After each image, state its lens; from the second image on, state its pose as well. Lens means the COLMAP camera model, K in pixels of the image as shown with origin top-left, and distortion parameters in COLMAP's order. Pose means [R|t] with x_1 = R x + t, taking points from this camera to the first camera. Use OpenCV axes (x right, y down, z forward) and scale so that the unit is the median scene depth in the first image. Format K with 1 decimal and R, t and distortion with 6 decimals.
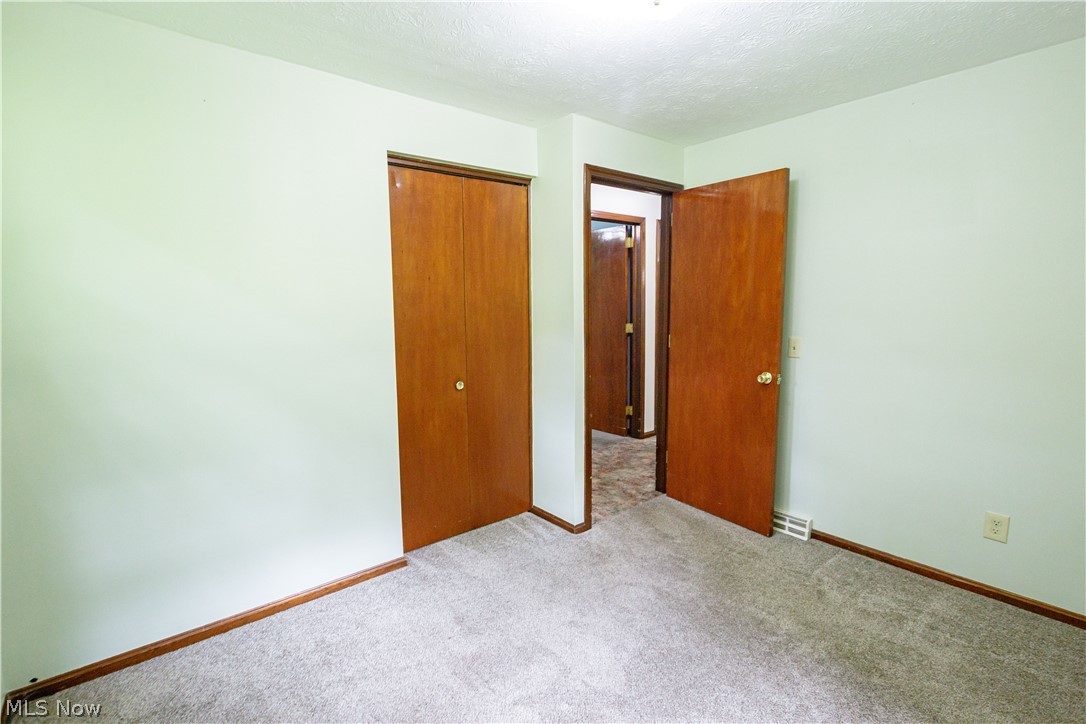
lens RADIAL K [[522.6, 0, 544.0], [0, 522.6, 363.1], [0, 0, 1]] dist [0.001742, 0.000187]
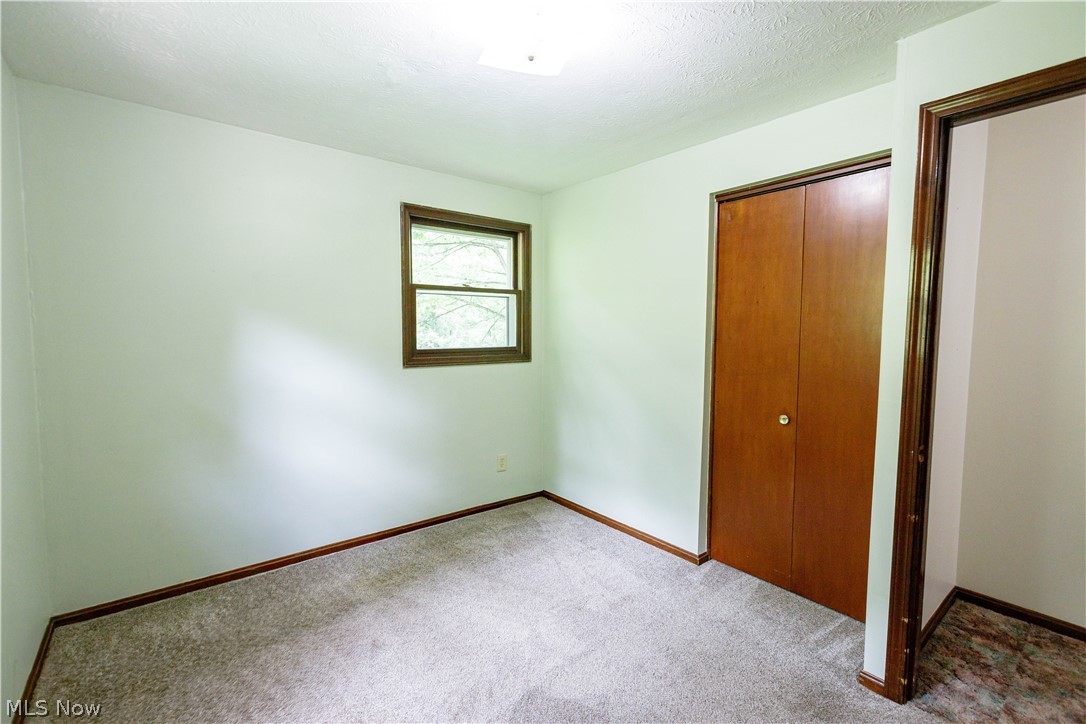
lens RADIAL K [[471.9, 0, 541.0], [0, 471.9, 366.5], [0, 0, 1]] dist [-0.000534, -0.000085]
pose [[-0.027393, 0.082599, -0.996206, 0.706843], [-0.134826, 0.987169, 0.085557, -0.064644], [0.990491, 0.136658, -0.015905, 0.641687]]
